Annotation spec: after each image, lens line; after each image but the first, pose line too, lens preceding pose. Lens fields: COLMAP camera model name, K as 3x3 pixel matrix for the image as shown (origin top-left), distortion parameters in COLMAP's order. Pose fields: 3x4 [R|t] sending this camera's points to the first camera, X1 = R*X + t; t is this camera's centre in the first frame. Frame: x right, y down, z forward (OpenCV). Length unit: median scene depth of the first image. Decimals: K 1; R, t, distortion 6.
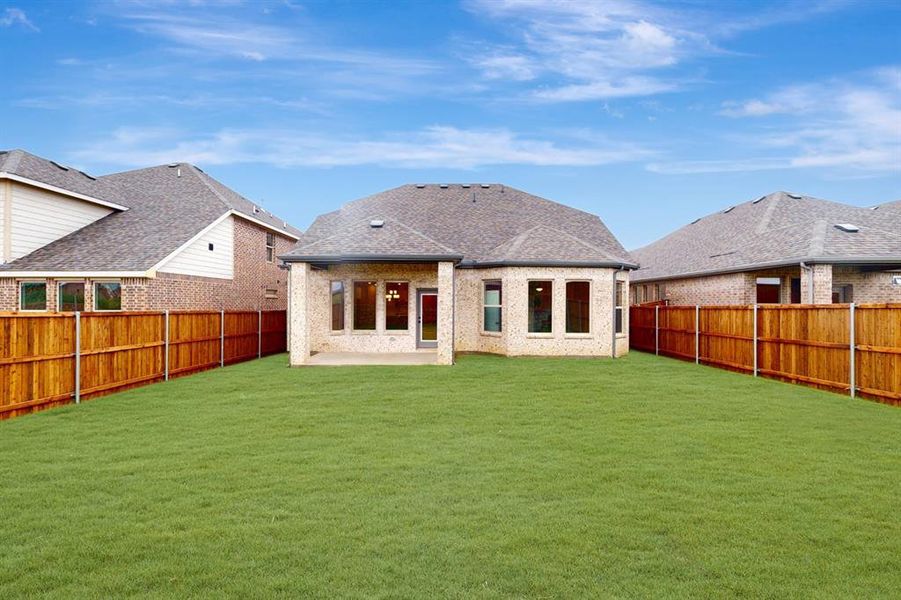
lens RADIAL K [[407.8, 0, 437.7], [0, 407.8, 300.5], [0, 0, 1]] dist [-0.000895, -0.000277]
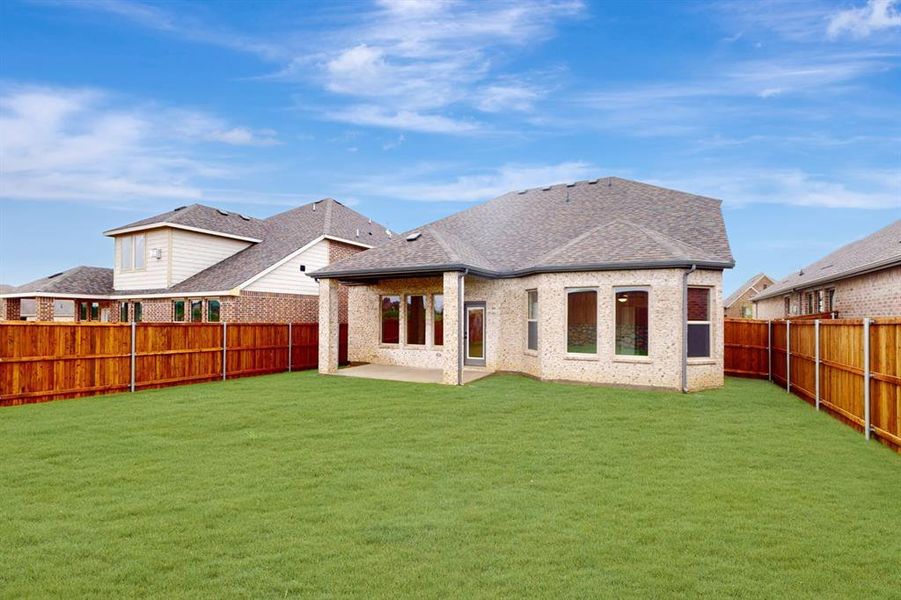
lens RADIAL K [[414.2, 0, 454.1], [0, 414.2, 306.2], [0, 0, 1]] dist [0.002457, 0.000343]
pose [[0.899845, -0.011116, -0.436068, 0.426890], [0.001345, 0.999741, -0.022708, 0.004711], [0.436207, 0.019847, 0.899627, 0.162915]]
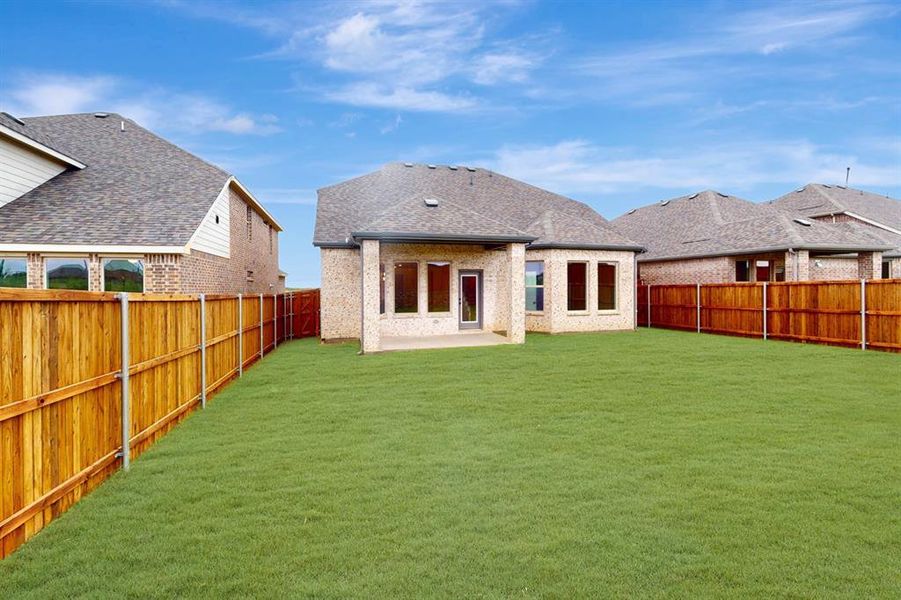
lens RADIAL K [[414.6, 0, 447.8], [0, 414.6, 284.1], [0, 0, 1]] dist [0.002393, 0.000321]
pose [[0.957964, -0.007541, 0.286790, -0.436302], [0.007567, 0.999971, 0.001018, 0.006350], [-0.286790, 0.001195, 0.957993, 0.051965]]
